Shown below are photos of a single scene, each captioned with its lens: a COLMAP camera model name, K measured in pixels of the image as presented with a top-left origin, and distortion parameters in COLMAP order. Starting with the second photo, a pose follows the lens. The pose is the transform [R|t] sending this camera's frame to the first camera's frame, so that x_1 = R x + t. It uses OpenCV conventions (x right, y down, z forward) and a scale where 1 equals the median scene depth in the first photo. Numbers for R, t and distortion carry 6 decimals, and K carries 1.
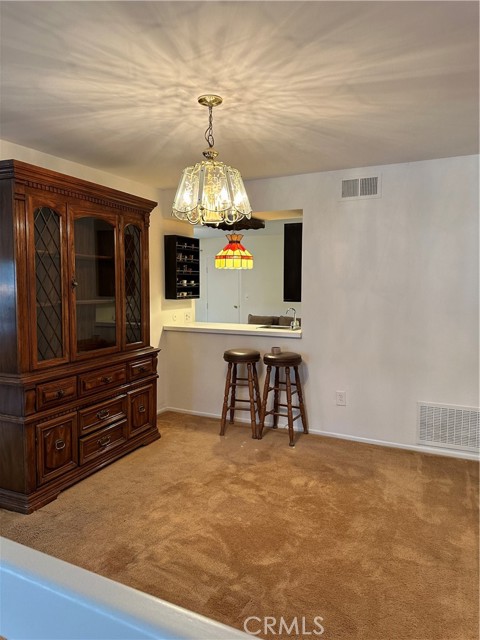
lens RADIAL K [[451.7, 0, 240.0], [0, 451.7, 320.0], [0, 0, 1]] dist [-0.001665, -0.000611]
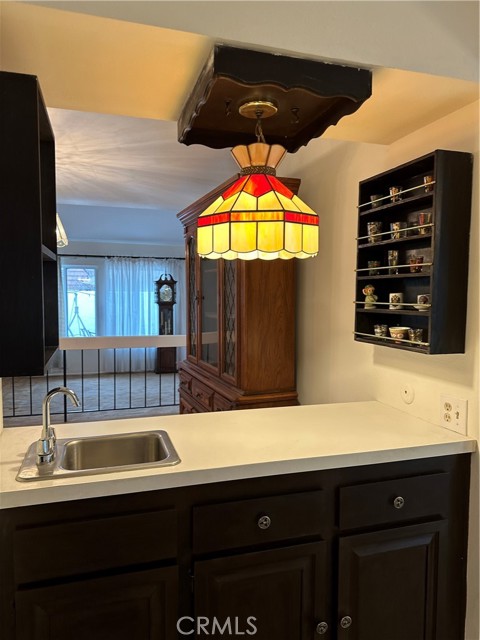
lens RADIAL K [[451.7, 0, 240.0], [0, 451.7, 320.0], [0, 0, 1]] dist [-0.001665, -0.000611]
pose [[-0.718606, 0.040807, -0.694219, 0.219138], [-0.064570, 0.990049, 0.125034, -0.107472], [0.692413, 0.134676, -0.708820, 1.208086]]
